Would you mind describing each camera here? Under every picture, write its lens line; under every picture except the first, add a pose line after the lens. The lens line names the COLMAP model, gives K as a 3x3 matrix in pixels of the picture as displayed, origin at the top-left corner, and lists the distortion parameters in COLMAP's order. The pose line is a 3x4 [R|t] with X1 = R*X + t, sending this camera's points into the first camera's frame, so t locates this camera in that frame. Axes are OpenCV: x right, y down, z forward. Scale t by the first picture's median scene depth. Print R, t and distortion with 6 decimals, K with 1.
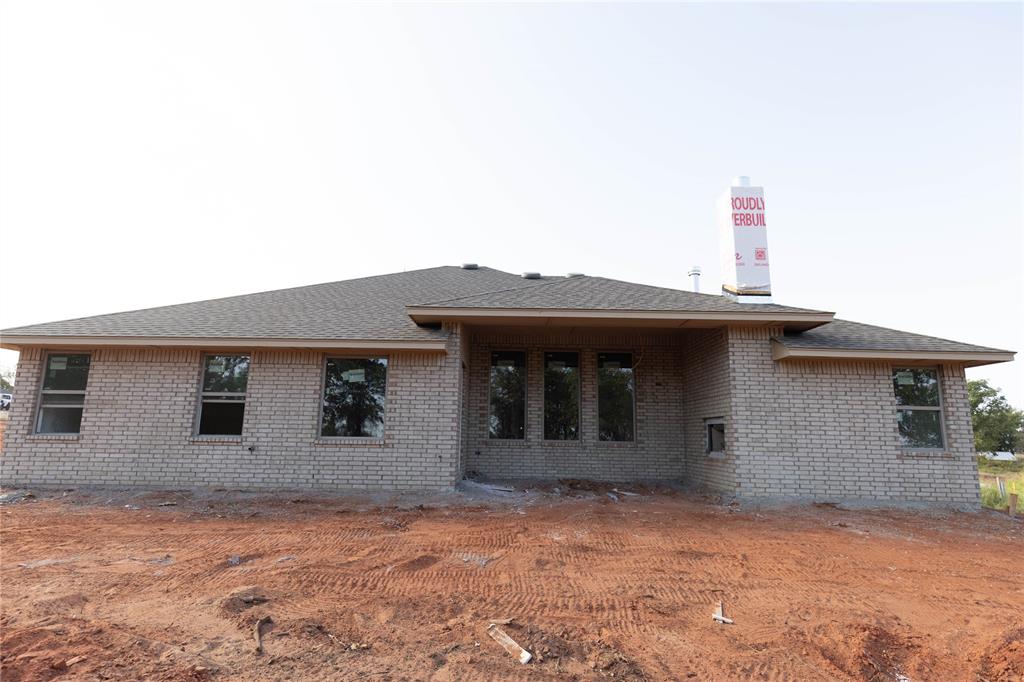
lens RADIAL K [[468.1, 0, 508.3], [0, 468.1, 345.6], [0, 0, 1]] dist [0.006162, -0.000769]
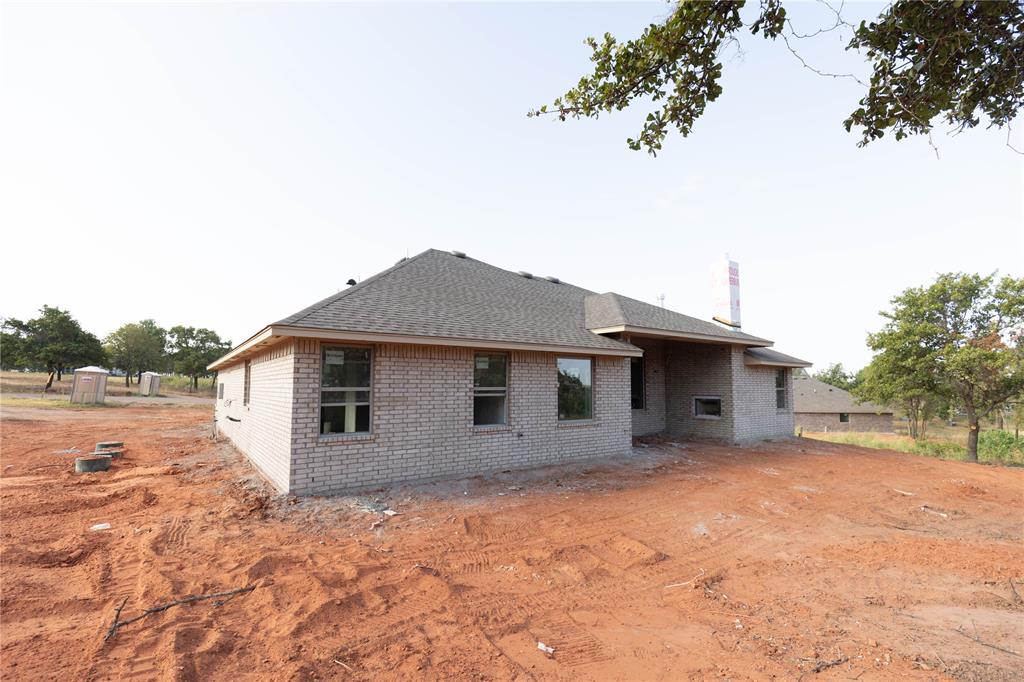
lens RADIAL K [[468.1, 0, 513.9], [0, 468.1, 343.8], [0, 0, 1]] dist [0.006162, -0.000769]
pose [[0.803573, 0.039522, 0.593893, -1.238332], [-0.089835, 0.994416, 0.055376, -0.070496], [-0.588388, -0.097851, 0.802636, 0.081193]]
